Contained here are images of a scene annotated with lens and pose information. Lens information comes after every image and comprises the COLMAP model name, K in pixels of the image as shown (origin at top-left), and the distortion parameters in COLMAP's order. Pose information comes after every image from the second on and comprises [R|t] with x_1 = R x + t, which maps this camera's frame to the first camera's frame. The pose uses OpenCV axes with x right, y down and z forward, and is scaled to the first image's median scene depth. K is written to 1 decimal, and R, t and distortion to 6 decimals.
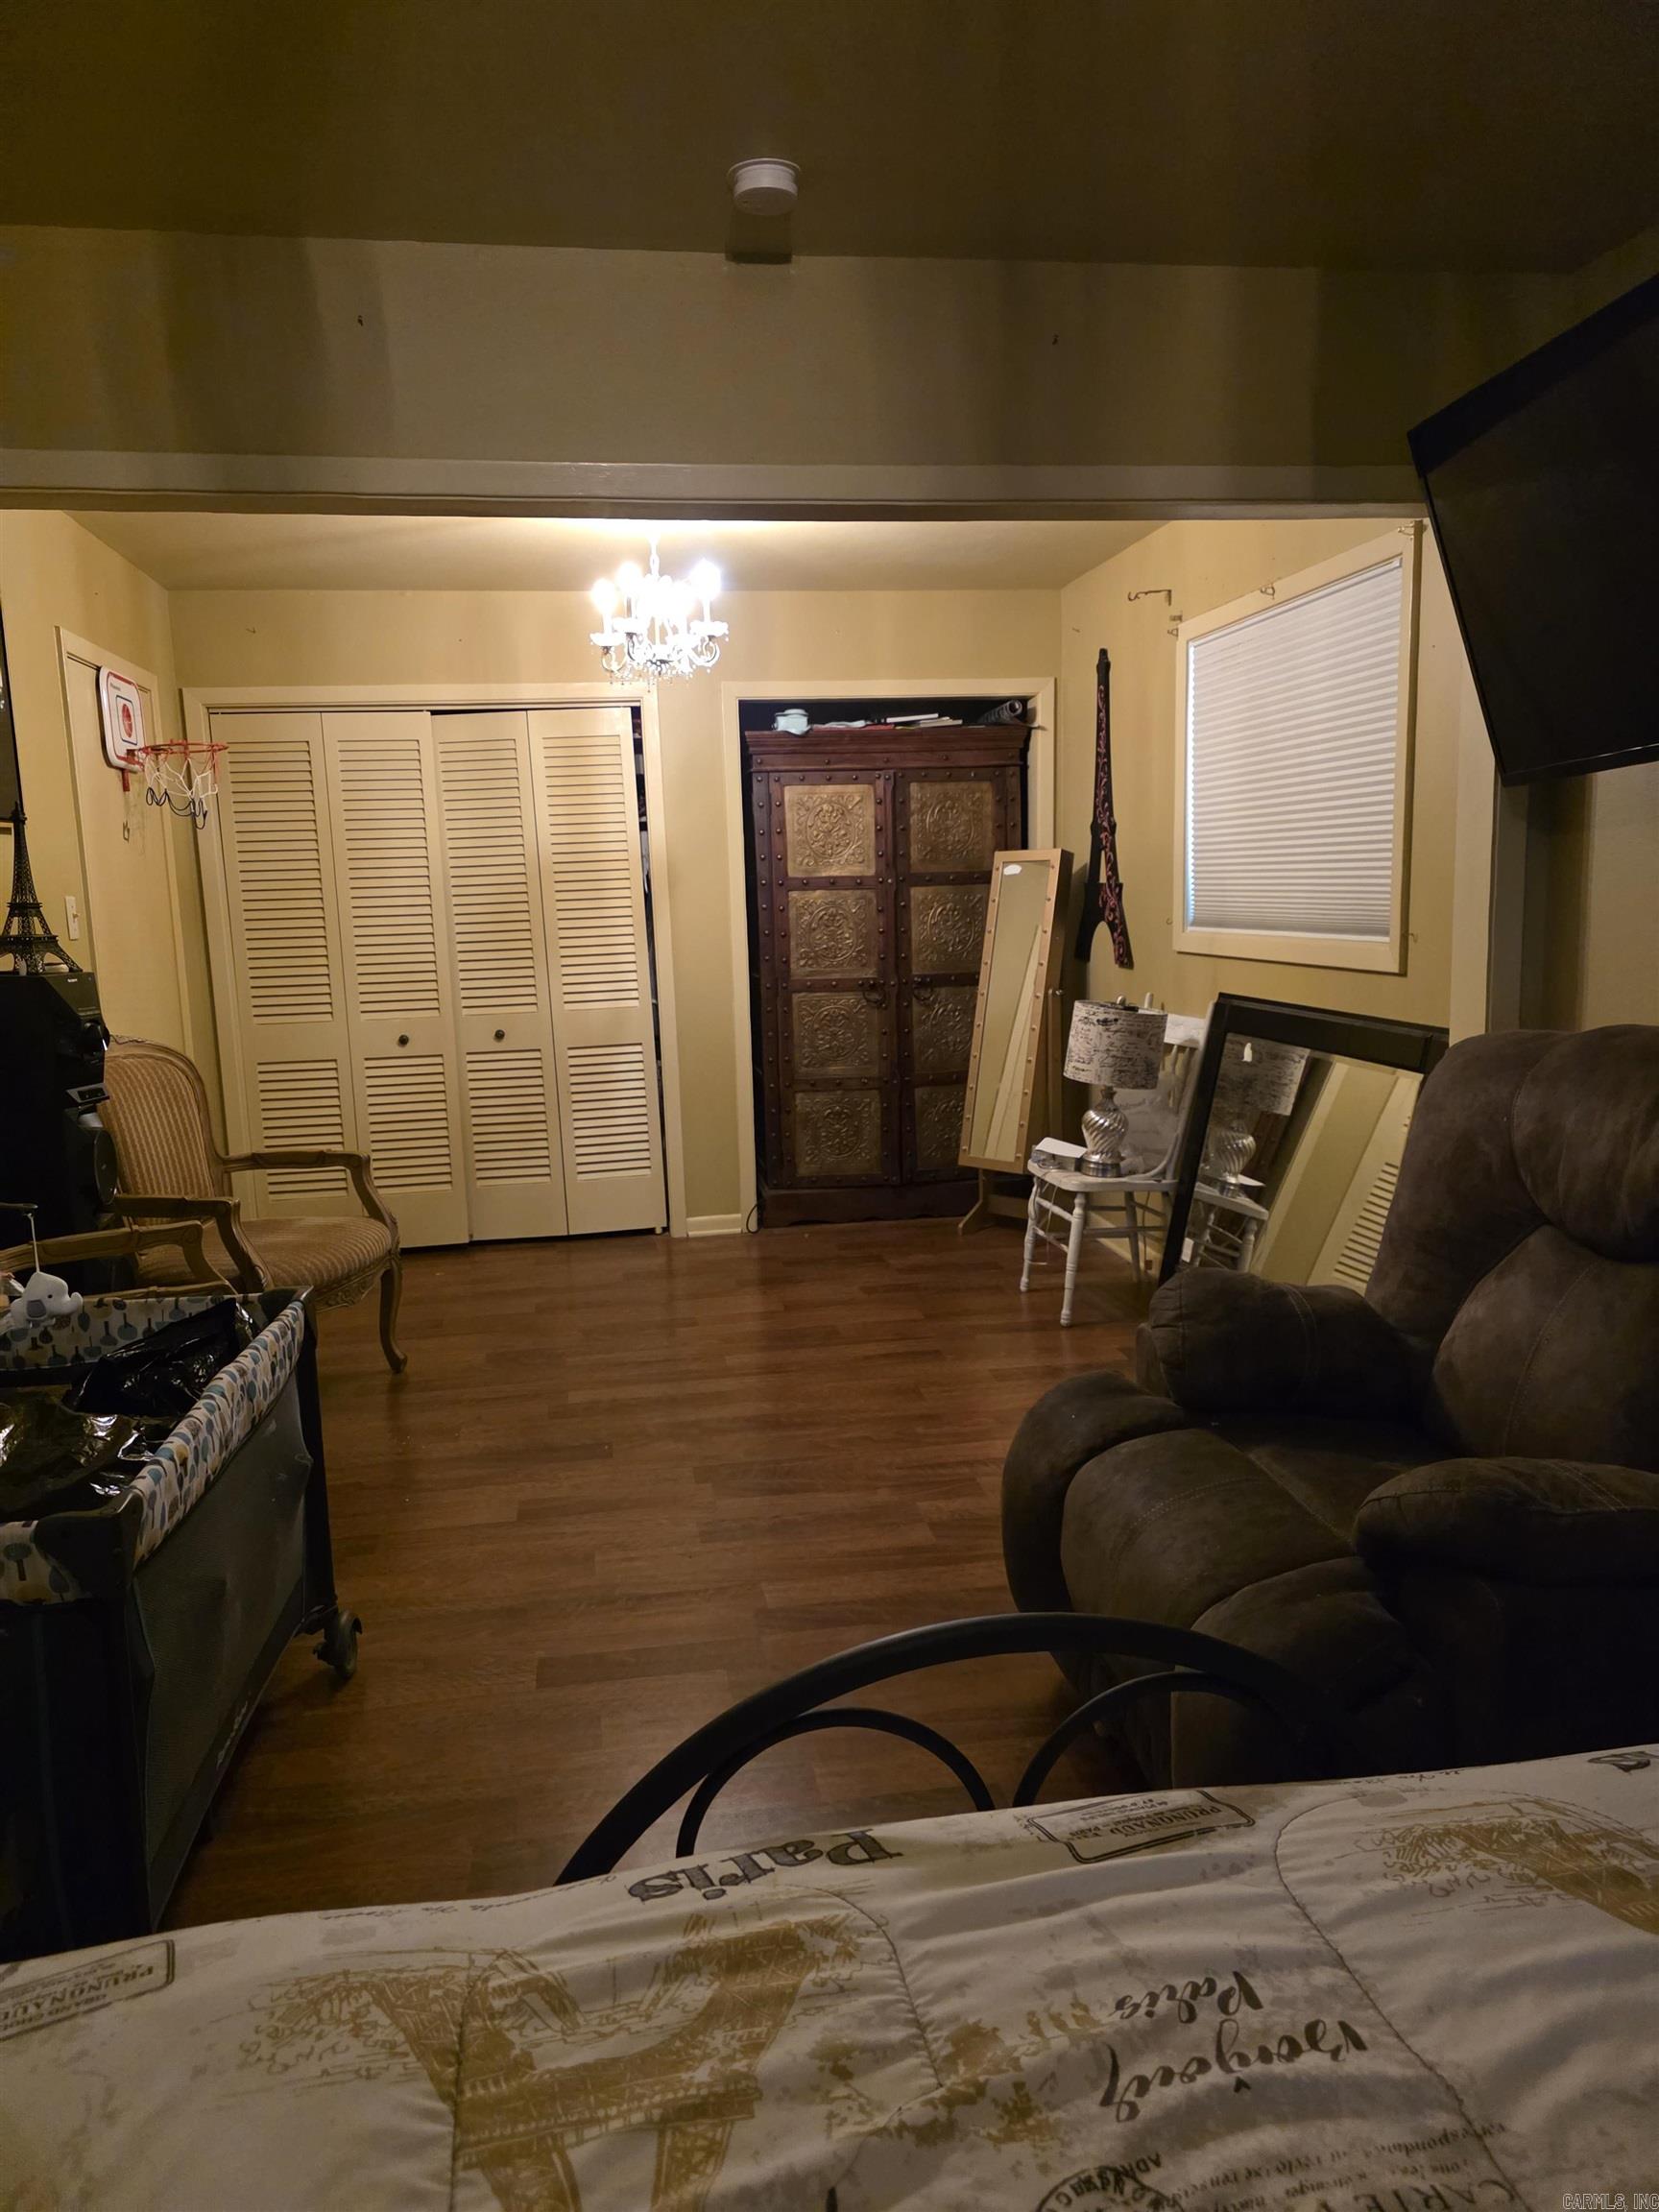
lens RADIAL K [[1468.7, 0, 827.5], [0, 1468.7, 1109.3], [0, 0, 1]] dist [0.000440, 0.000168]
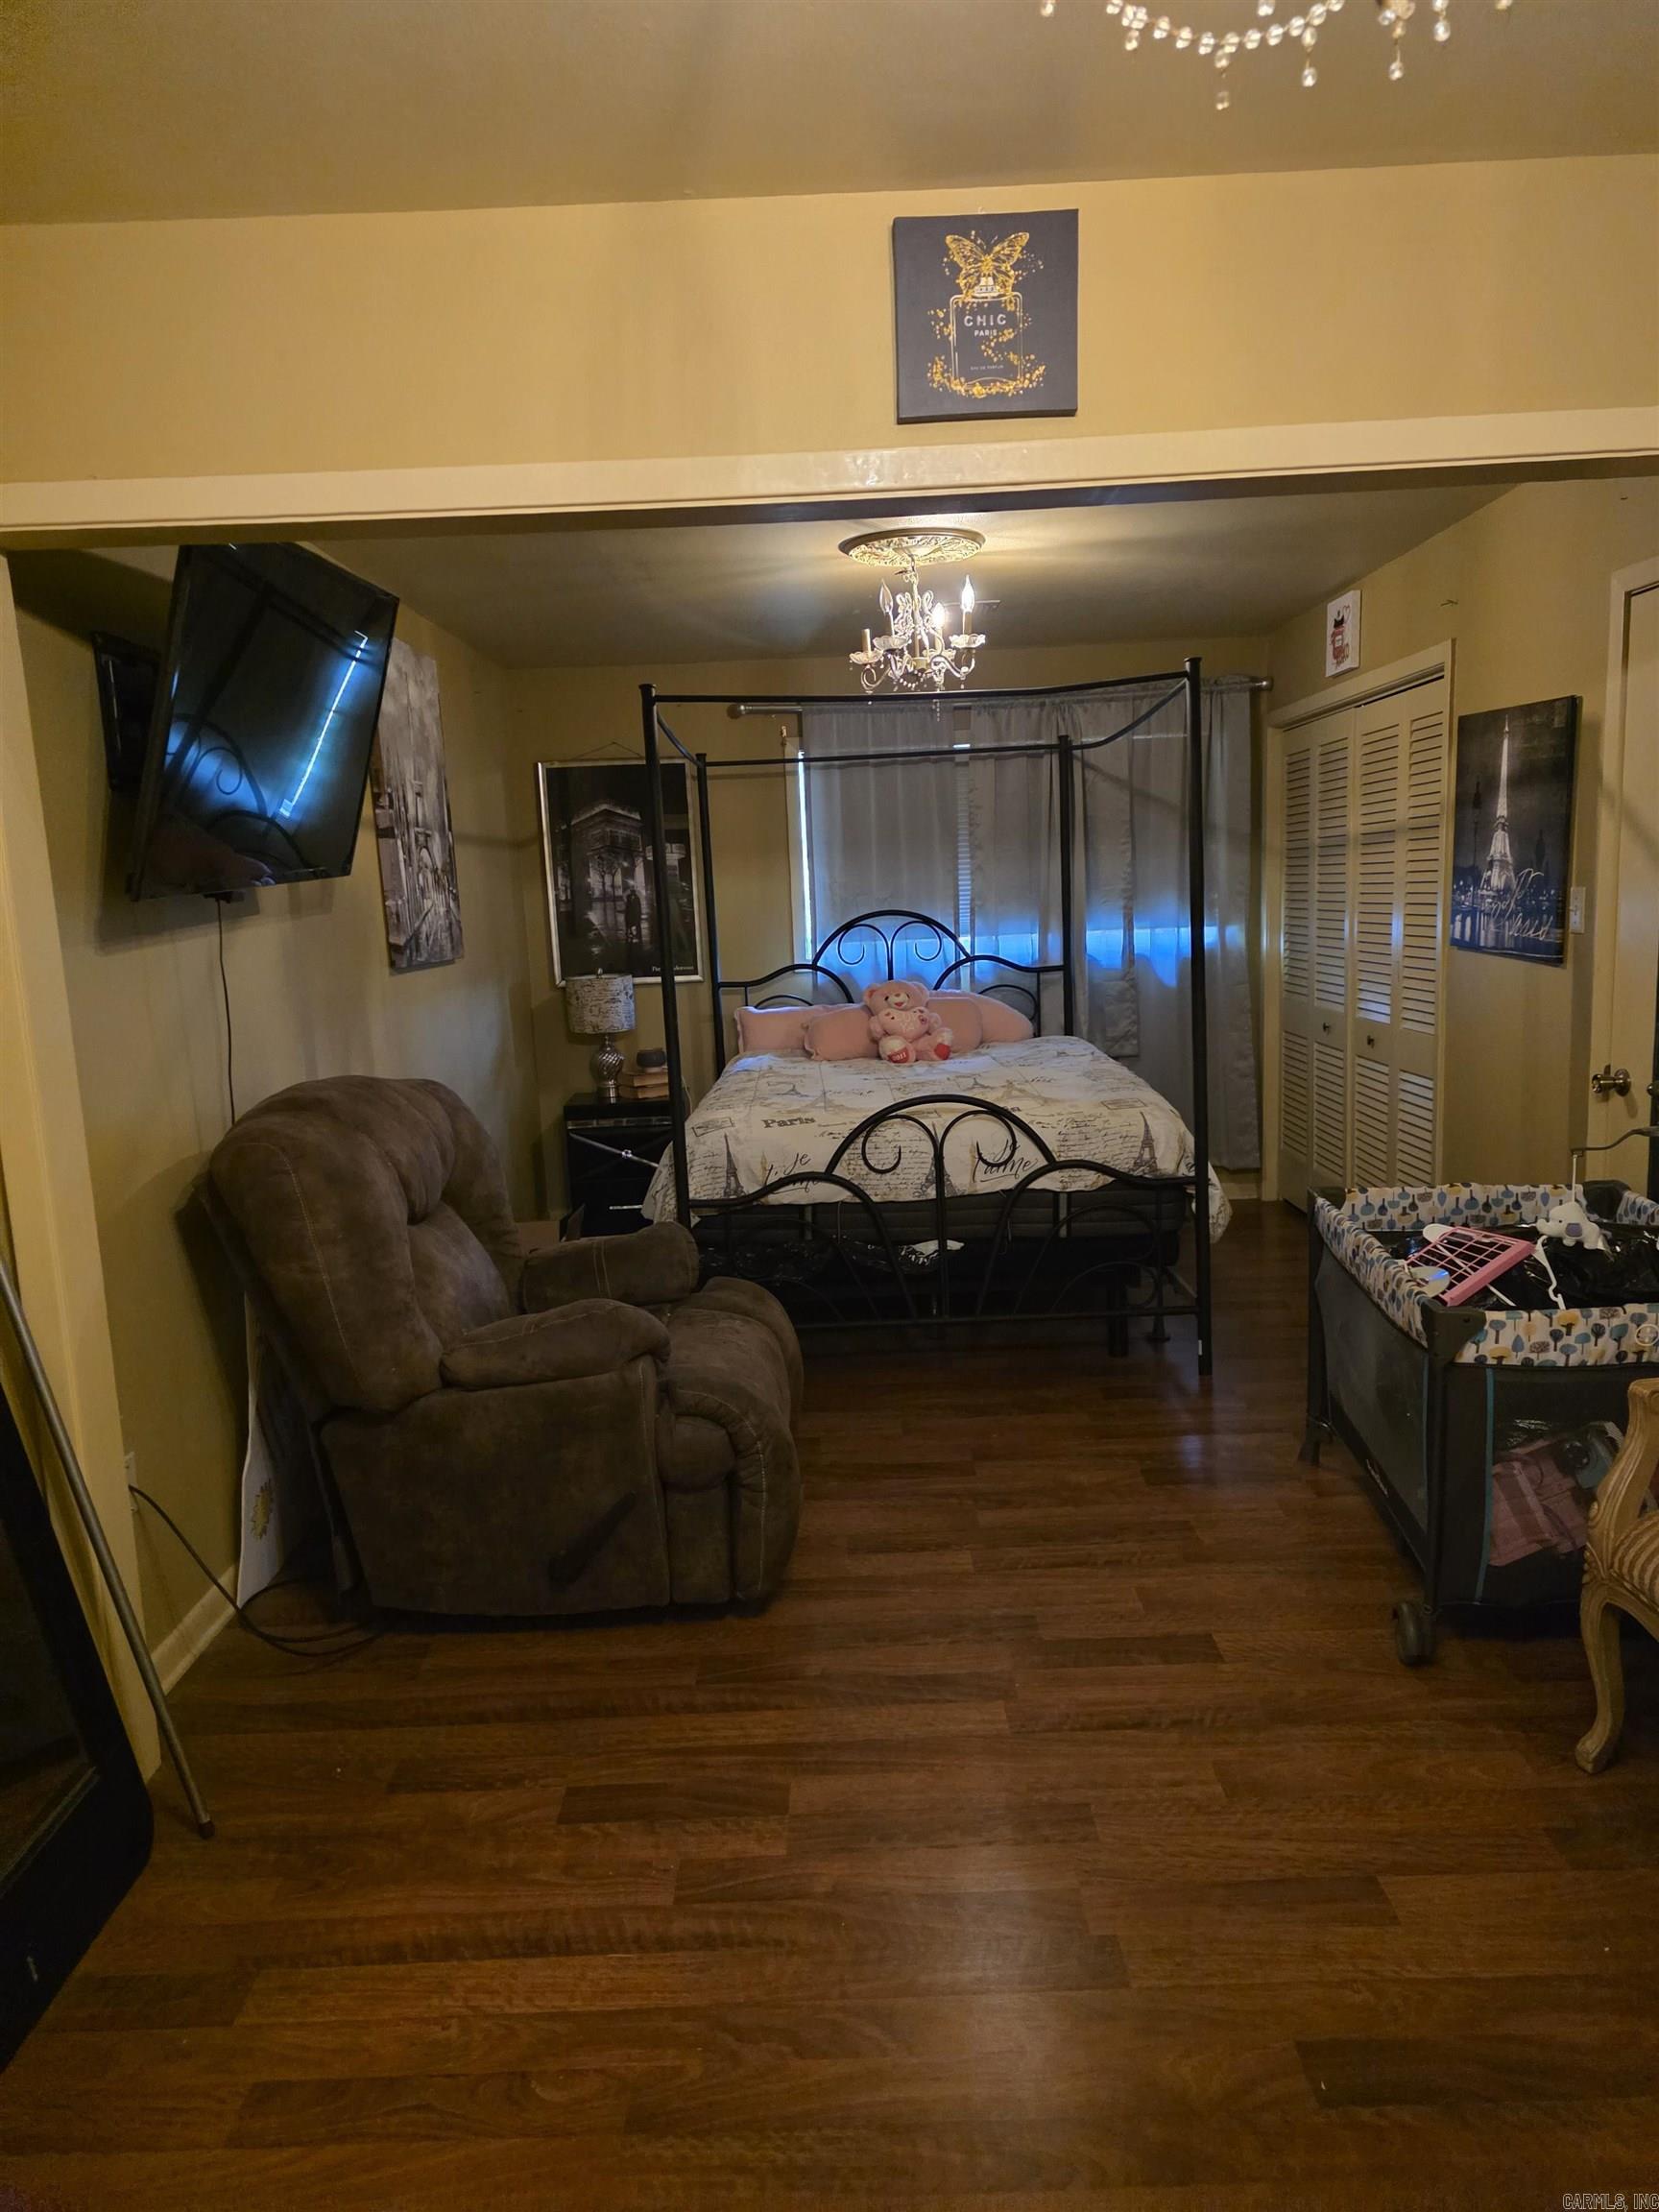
lens RADIAL K [[1468.7, 0, 830.2], [0, 1468.7, 1109.4], [0, 0, 1]] dist [0.000440, 0.000168]
pose [[-0.983460, 0.046783, 0.174977, -0.098287], [0.096271, 0.953320, 0.286205, -0.263404], [-0.153419, 0.298317, -0.942056, 1.545033]]
